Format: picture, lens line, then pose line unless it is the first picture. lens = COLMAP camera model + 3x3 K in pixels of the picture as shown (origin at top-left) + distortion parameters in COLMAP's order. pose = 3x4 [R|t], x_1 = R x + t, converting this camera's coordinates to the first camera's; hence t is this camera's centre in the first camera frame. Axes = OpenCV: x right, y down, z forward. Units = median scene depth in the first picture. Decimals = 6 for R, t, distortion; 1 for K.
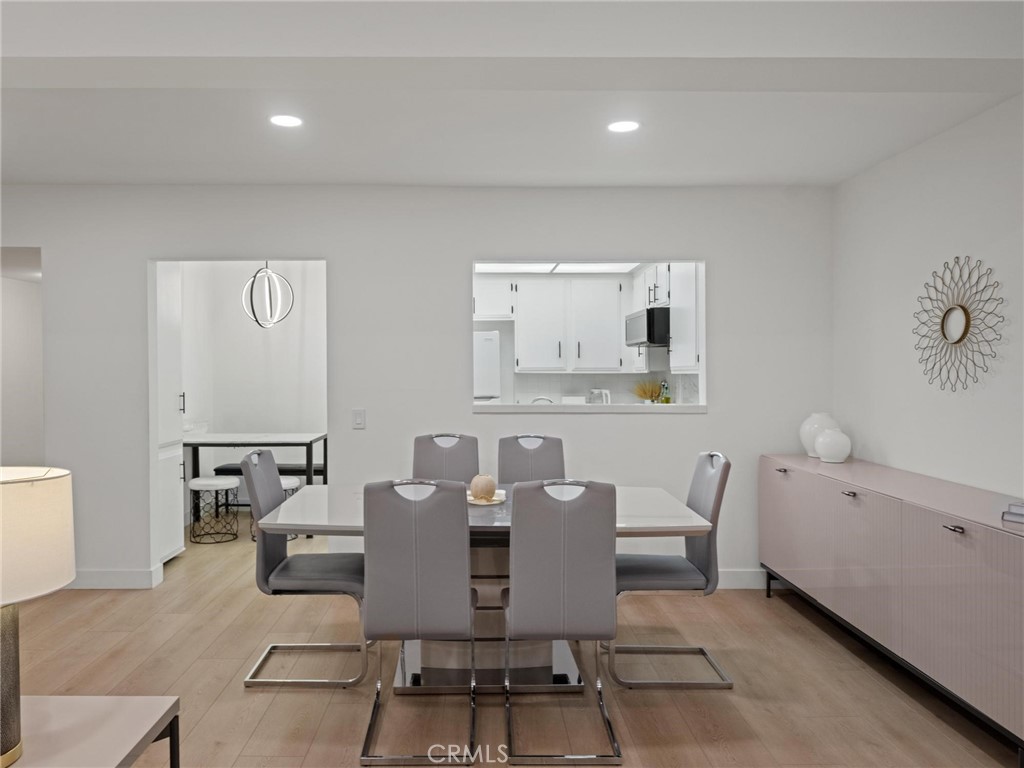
lens RADIAL K [[689.2, 0, 509.5], [0, 689.2, 381.1], [0, 0, 1]] dist [-0.000549, -0.000360]
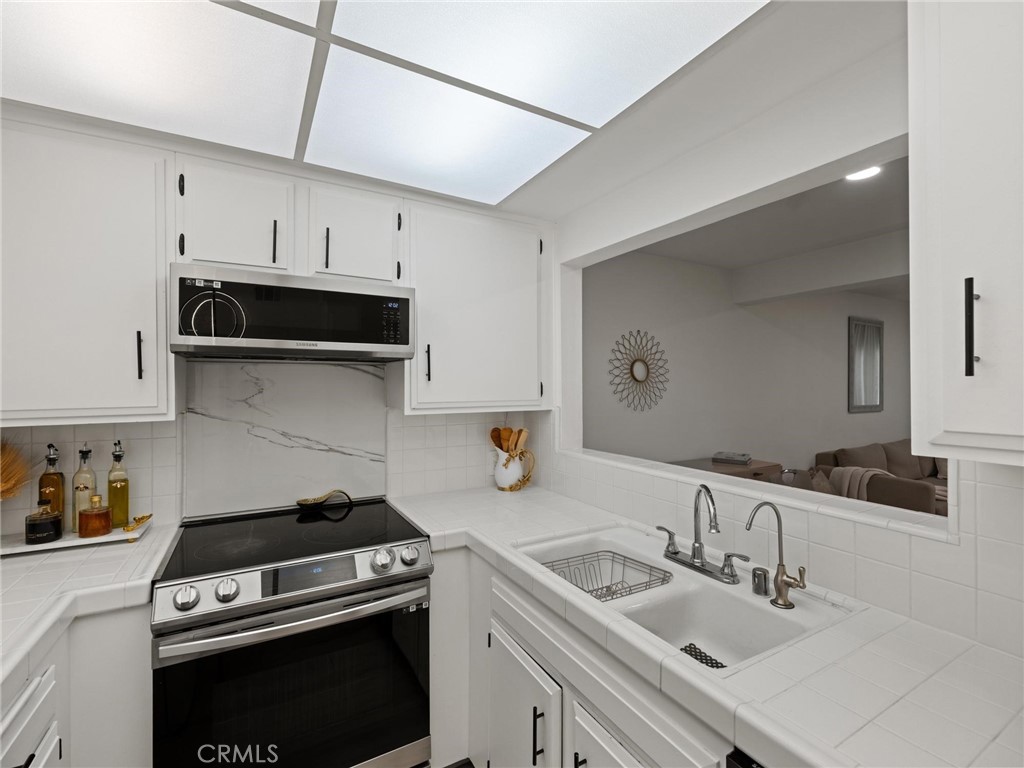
lens RADIAL K [[464.7, 0, 512.4], [0, 464.7, 386.5], [0, 0, 1]] dist [0.001652, 0.000095]
pose [[-0.457293, 0.007418, 0.889285, -0.206569], [0.020315, 0.999791, 0.002107, -0.051154], [-0.889084, 0.019029, -0.457348, 1.741047]]
